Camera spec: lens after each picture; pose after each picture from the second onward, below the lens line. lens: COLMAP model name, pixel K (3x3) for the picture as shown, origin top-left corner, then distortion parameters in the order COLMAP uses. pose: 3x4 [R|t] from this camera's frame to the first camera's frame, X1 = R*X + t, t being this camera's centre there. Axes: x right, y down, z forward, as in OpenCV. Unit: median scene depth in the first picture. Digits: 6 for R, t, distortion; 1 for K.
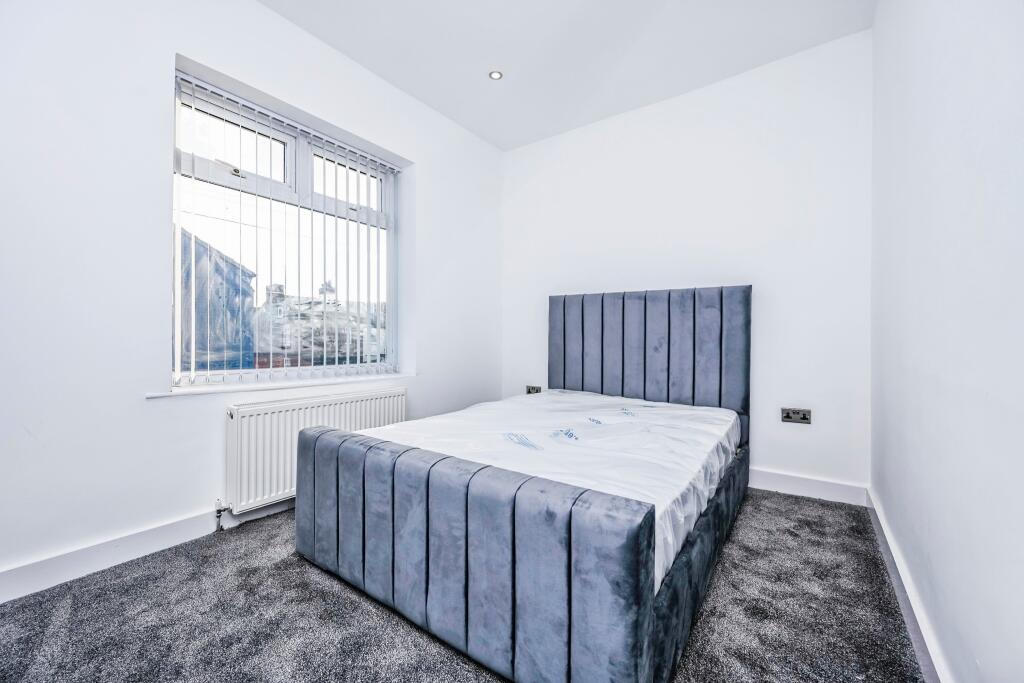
lens RADIAL K [[406.2, 0, 492.2], [0, 406.2, 330.9], [0, 0, 1]] dist [-0.001437, 0.000461]
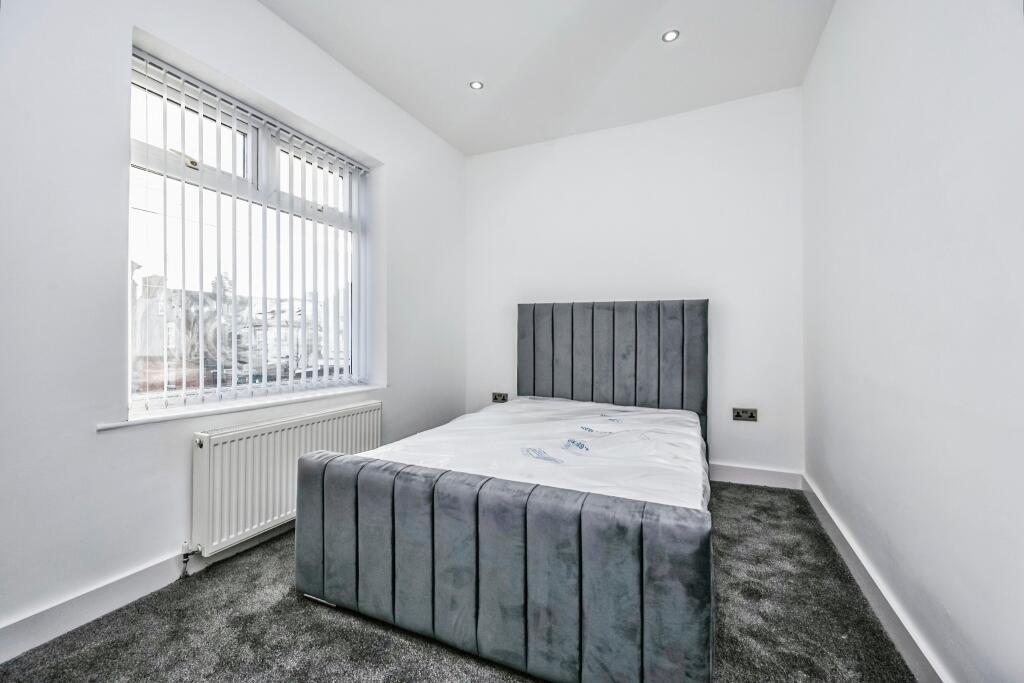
lens RADIAL K [[406.2, 0, 535.3], [0, 406.2, 333.4], [0, 0, 1]] dist [-0.001437, 0.000461]
pose [[0.979832, -0.001383, 0.199816, -0.129907], [0.003063, 0.999963, -0.008095, -0.026535], [-0.199797, 0.008544, 0.979800, -0.008233]]
